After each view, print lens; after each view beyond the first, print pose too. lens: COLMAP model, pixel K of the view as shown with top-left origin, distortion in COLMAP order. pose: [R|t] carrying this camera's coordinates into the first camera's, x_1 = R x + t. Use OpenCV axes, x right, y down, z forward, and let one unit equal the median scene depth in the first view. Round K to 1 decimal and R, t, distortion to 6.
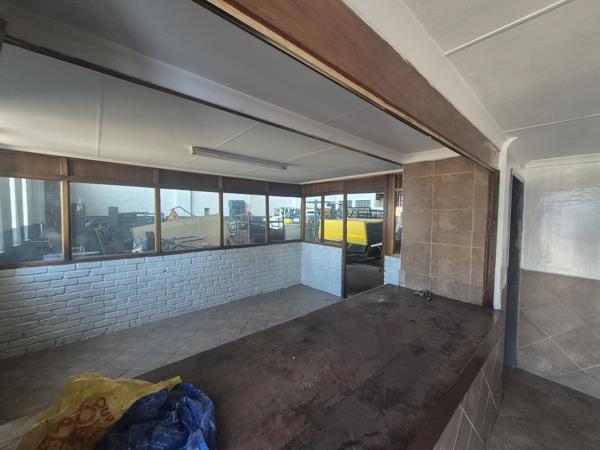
lens RADIAL K [[237.9, 0, 302.4], [0, 237.9, 224.3], [0, 0, 1]] dist [0.004152, 0.000260]
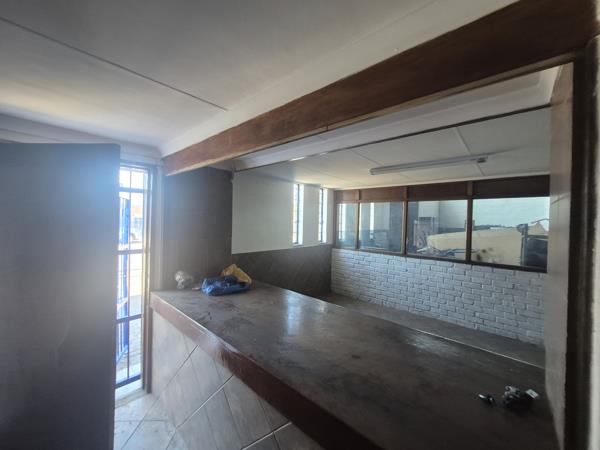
lens RADIAL K [[237.9, 0, 302.2], [0, 237.9, 223.2], [0, 0, 1]] dist [0.004152, 0.000260]
pose [[0.118702, 0.005397, -0.992915, 0.504798], [-0.068747, 0.997630, -0.002796, -0.000468], [0.990547, 0.068592, 0.118792, 0.305287]]
